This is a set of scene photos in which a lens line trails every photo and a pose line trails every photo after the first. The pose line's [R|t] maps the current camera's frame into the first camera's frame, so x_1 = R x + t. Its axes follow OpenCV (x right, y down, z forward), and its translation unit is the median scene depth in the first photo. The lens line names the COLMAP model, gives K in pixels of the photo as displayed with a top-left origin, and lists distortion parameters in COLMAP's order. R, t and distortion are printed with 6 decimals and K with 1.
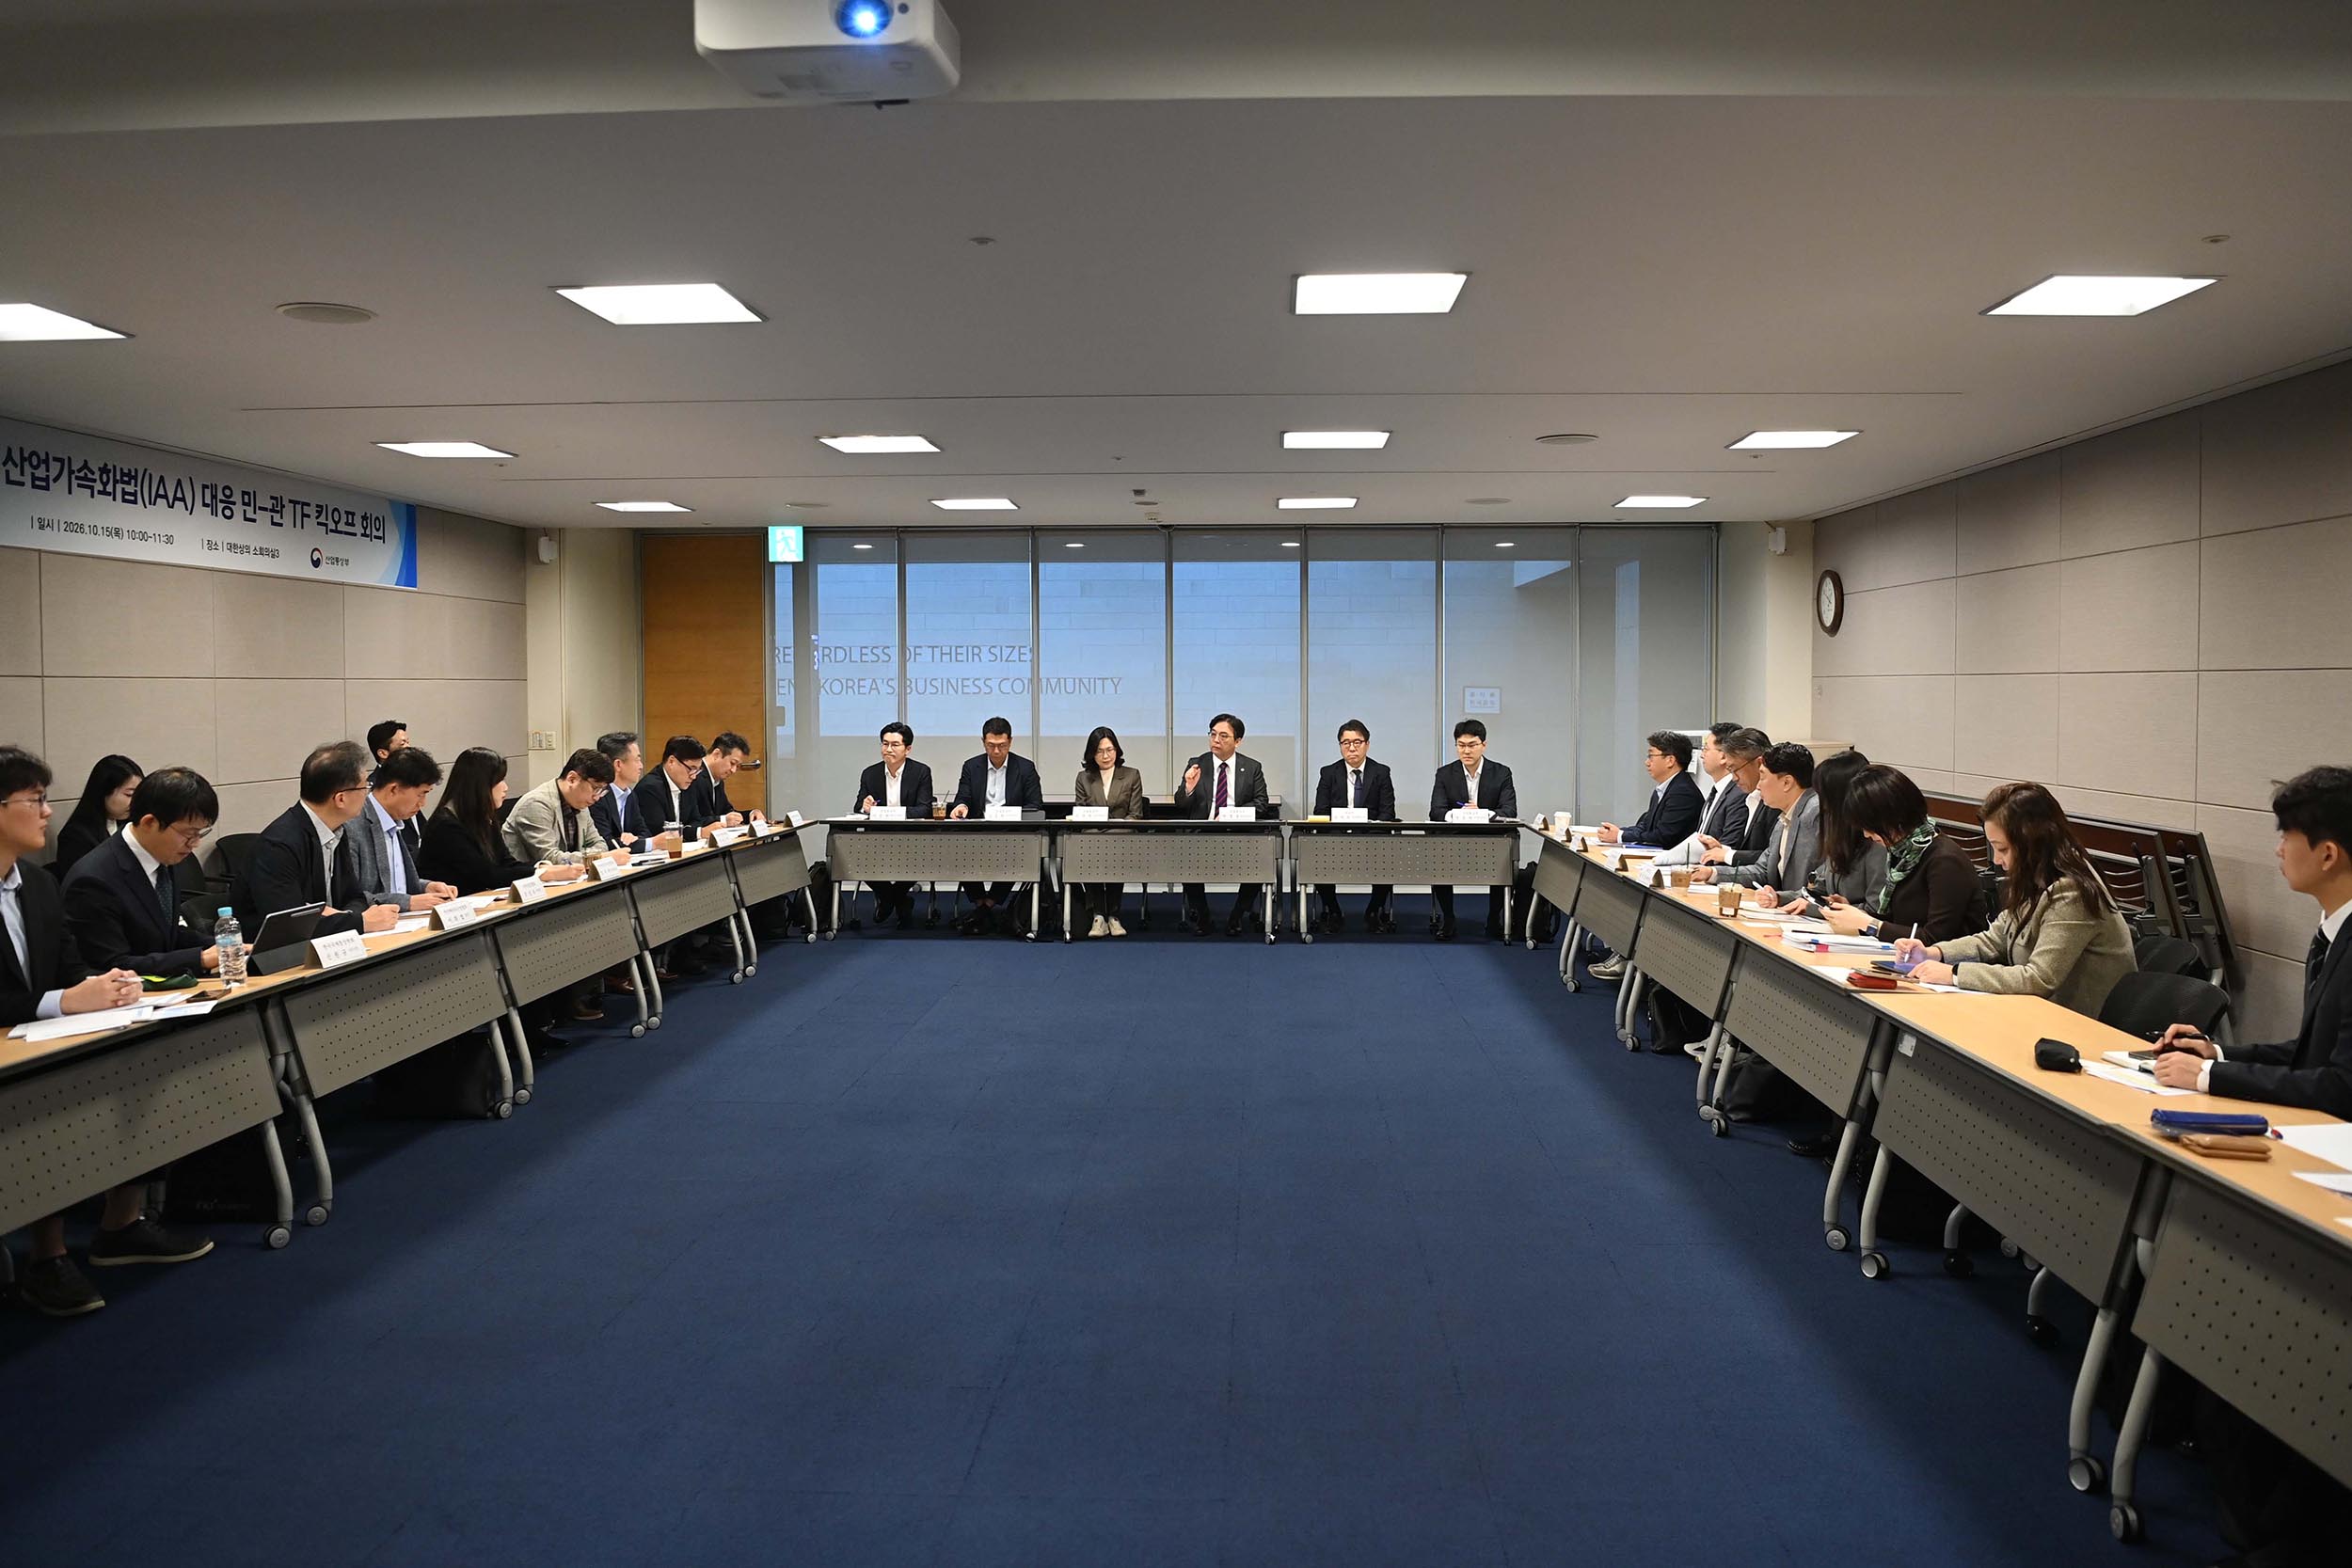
lens RADIAL K [[1896.9, 0, 1193.6], [0, 1896.9, 783.1], [0, 0, 1]] dist [-0.007614, 0.005509]
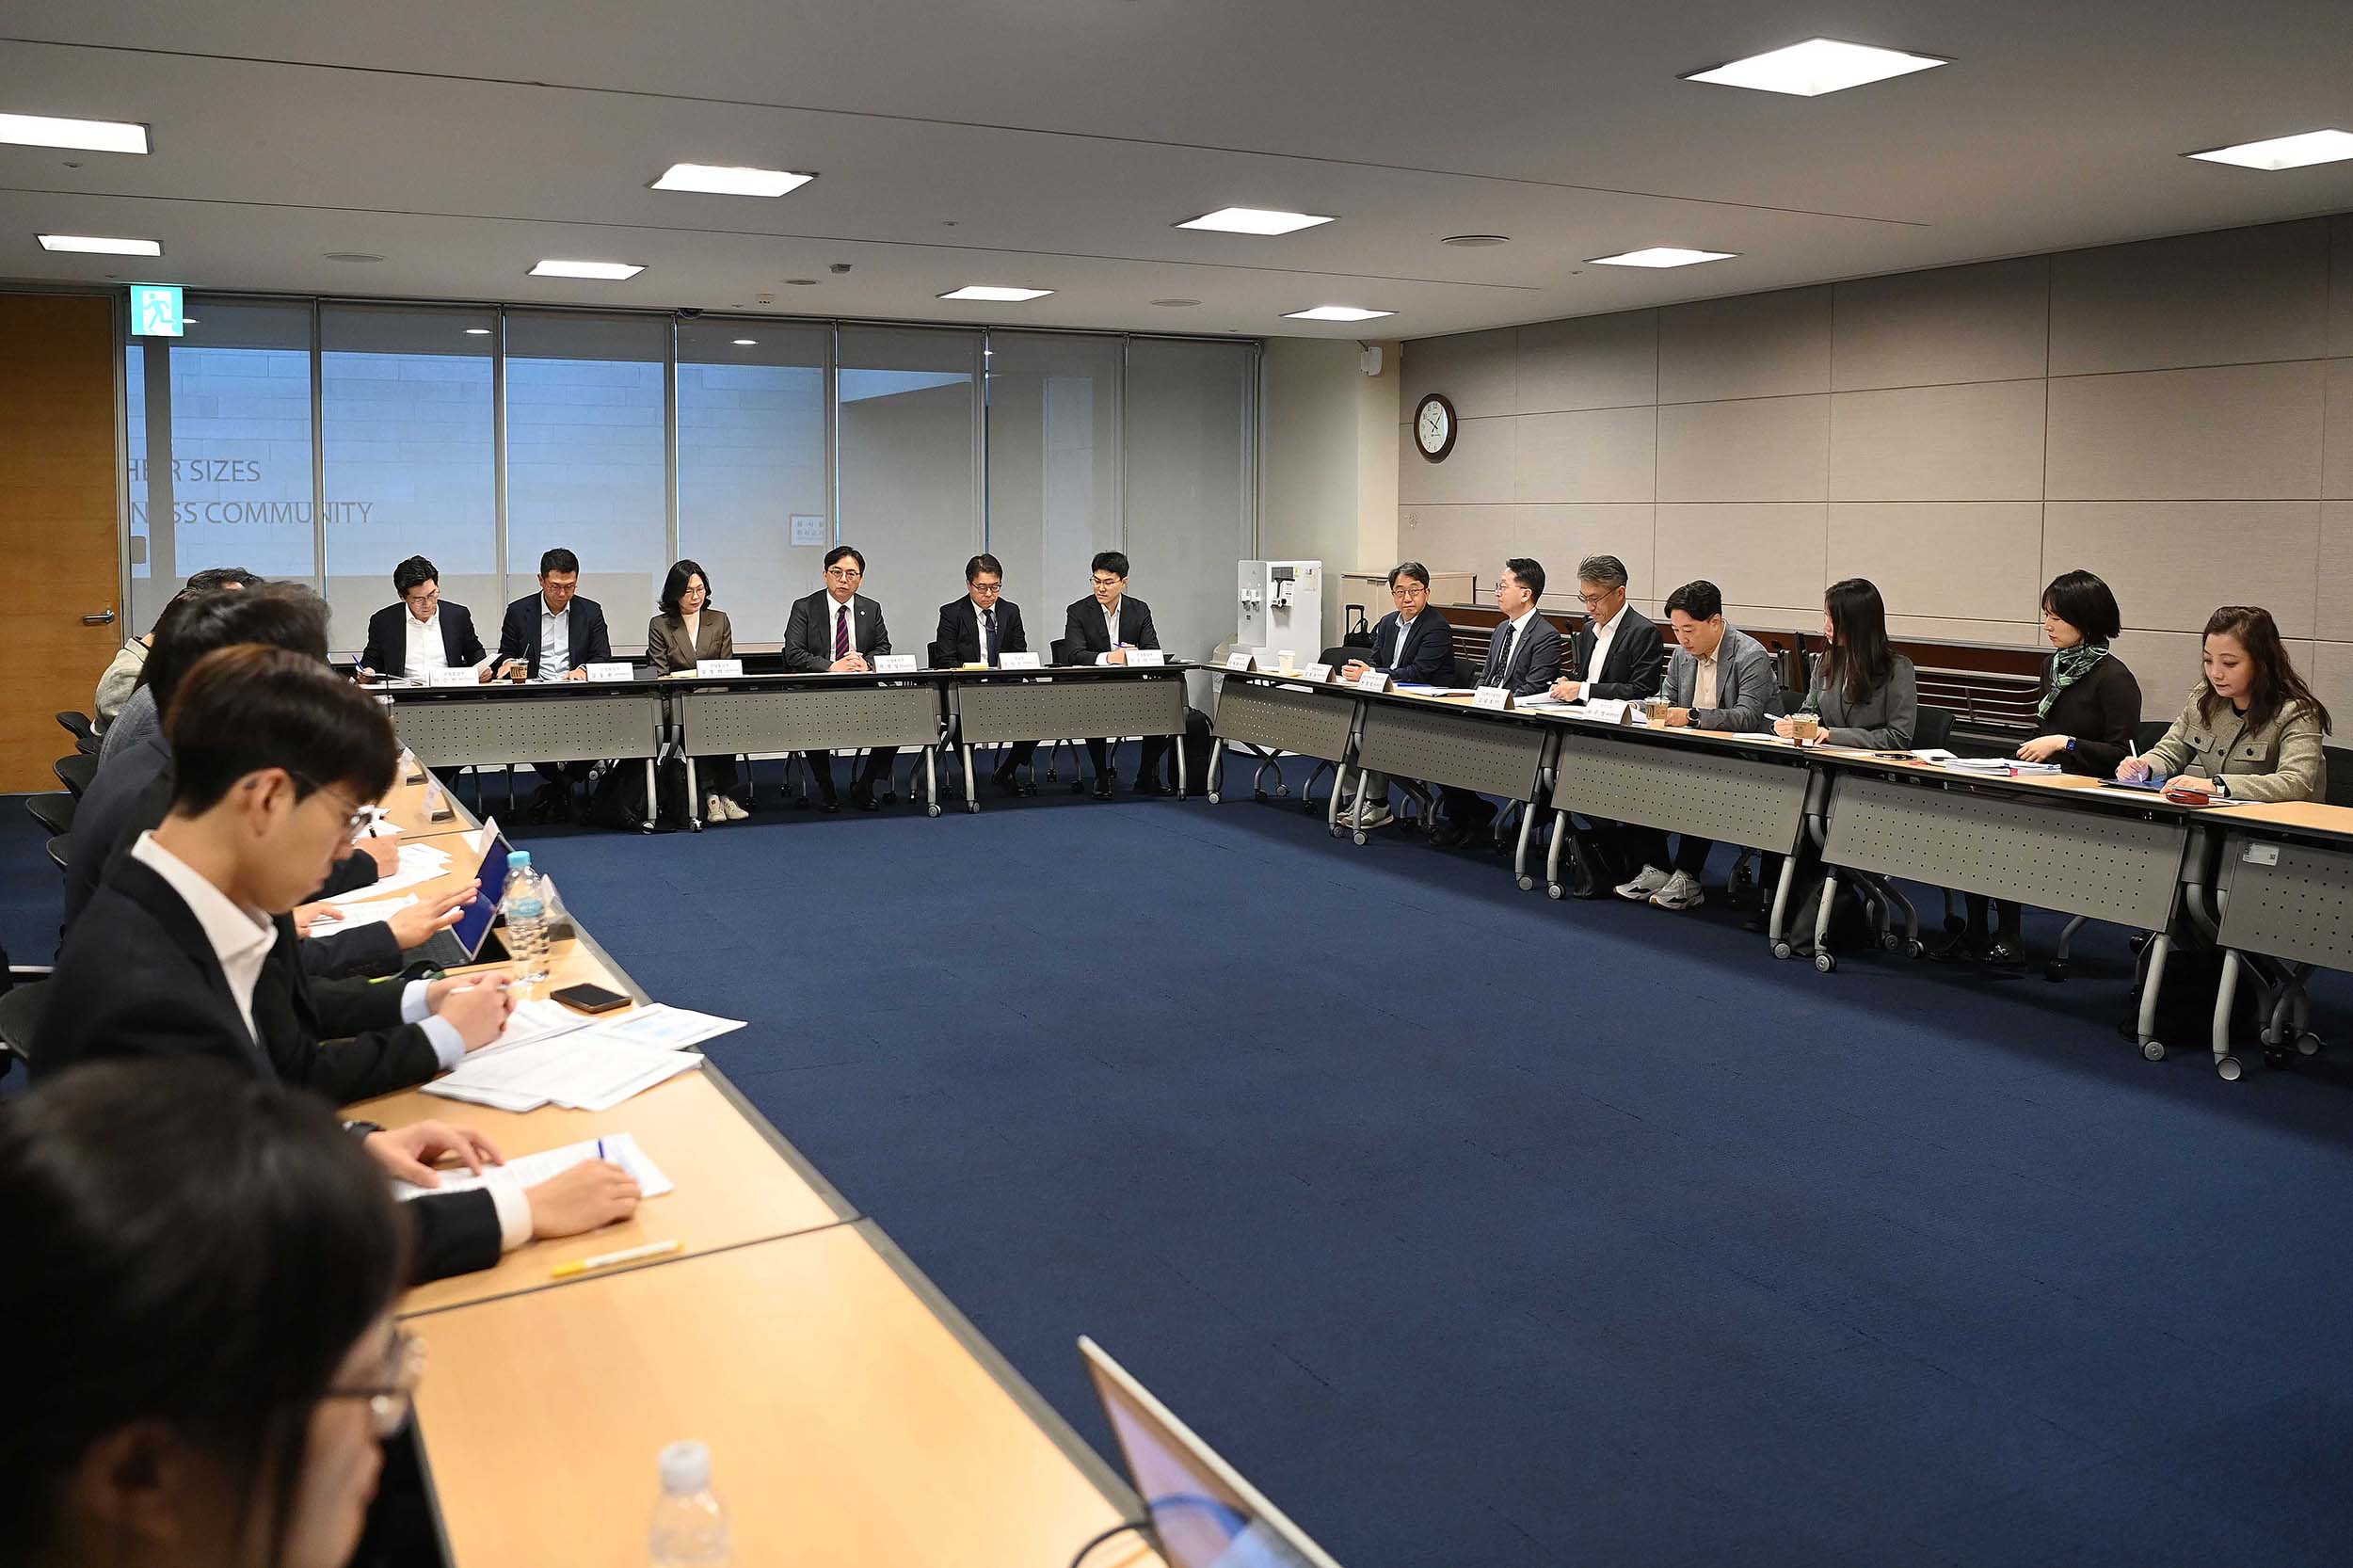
lens RADIAL K [[2113.5, 0, 1166.7], [0, 2113.5, 782.1], [0, 0, 1]] dist [-0.023913, -0.025516]
pose [[0.873294, -0.053979, 0.484194, -0.310831], [0.019374, 0.996905, 0.076195, -0.000515], [-0.486808, -0.057160, 0.871637, 0.121445]]
